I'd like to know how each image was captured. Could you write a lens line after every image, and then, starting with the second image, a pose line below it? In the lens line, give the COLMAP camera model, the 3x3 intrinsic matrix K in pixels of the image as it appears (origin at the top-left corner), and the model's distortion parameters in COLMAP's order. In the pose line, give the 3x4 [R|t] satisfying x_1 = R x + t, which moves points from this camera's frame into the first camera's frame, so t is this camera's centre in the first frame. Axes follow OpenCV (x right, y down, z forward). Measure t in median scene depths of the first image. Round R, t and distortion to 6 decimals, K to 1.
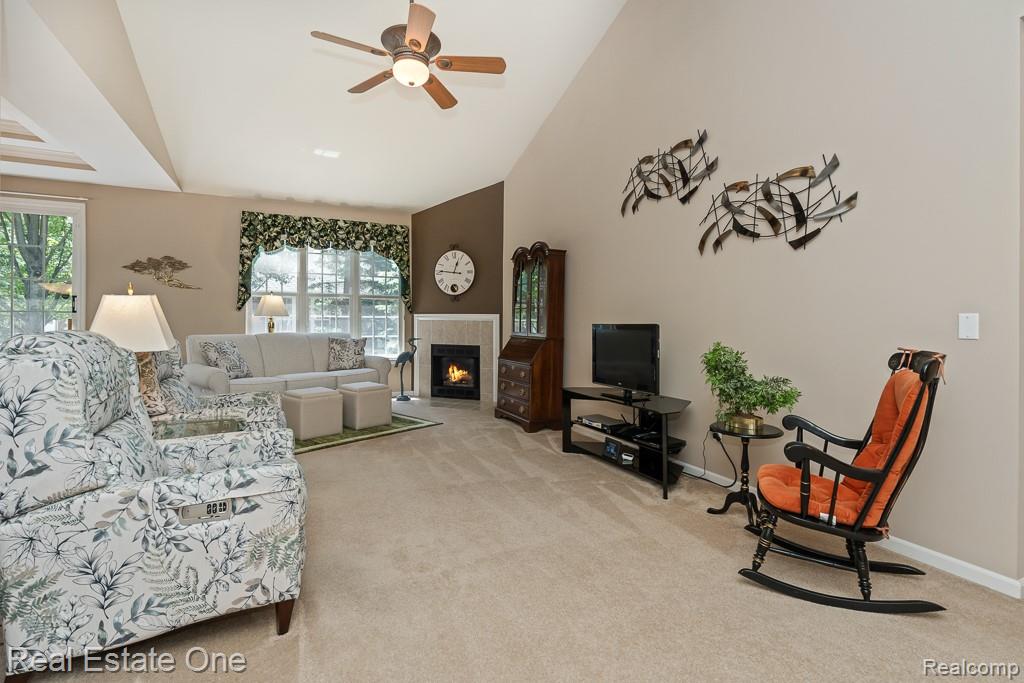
lens RADIAL K [[474.7, 0, 505.1], [0, 474.7, 323.1], [0, 0, 1]] dist [-0.000903, 0.000089]
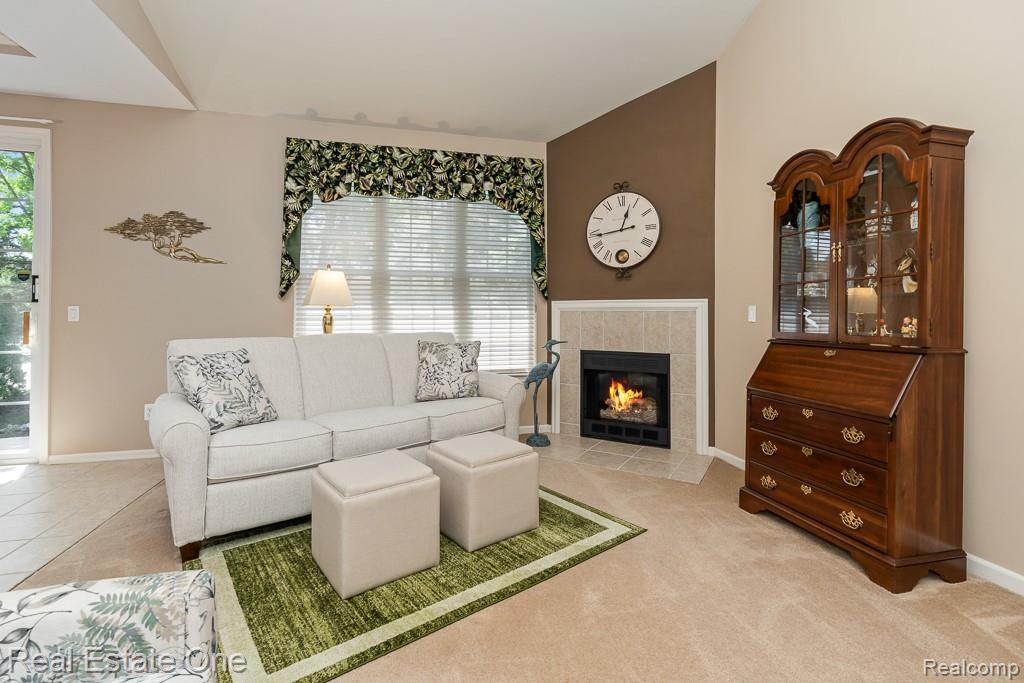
lens RADIAL K [[486.4, 0, 519.4], [0, 486.4, 311.2], [0, 0, 1]] dist [-0.000907, 0.000058]
pose [[0.984271, -0.007448, -0.176510, -0.133722], [0.005822, 0.999936, -0.009729, 0.000107], [0.176571, 0.008548, 0.984251, 0.402874]]
